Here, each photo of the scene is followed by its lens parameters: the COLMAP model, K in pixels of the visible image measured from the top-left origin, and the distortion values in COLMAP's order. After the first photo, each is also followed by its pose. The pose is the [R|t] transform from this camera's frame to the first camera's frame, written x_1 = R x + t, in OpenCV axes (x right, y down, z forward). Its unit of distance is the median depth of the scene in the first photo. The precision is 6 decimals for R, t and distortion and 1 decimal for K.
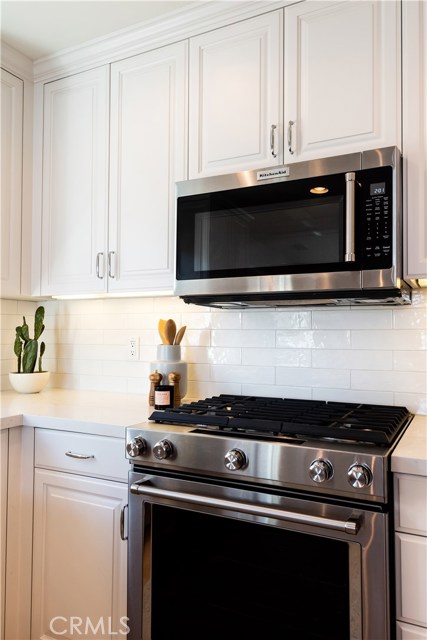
lens RADIAL K [[488.8, 0, 213.5], [0, 488.8, 320.0], [0, 0, 1]] dist [-0.002991, 0.000639]
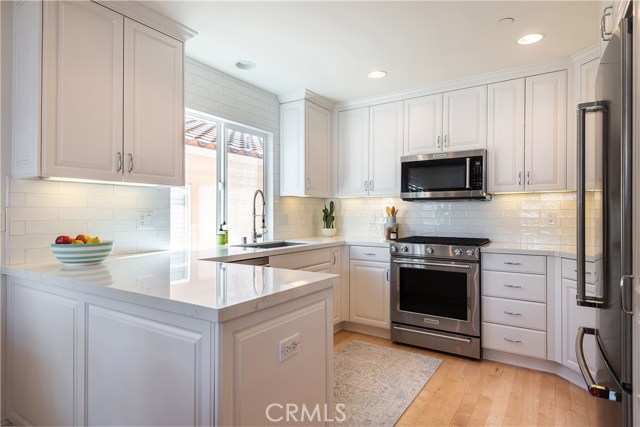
lens RADIAL K [[340.0, 0, 320.0], [0, 340.0, 213.5], [0, 0, 1]] dist [0.003583, 0.000016]
pose [[0.992713, 0.000713, -0.120504, -0.302832], [0.002314, 0.999685, 0.024978, -0.012485], [0.120484, -0.025075, 0.992399, -0.972595]]
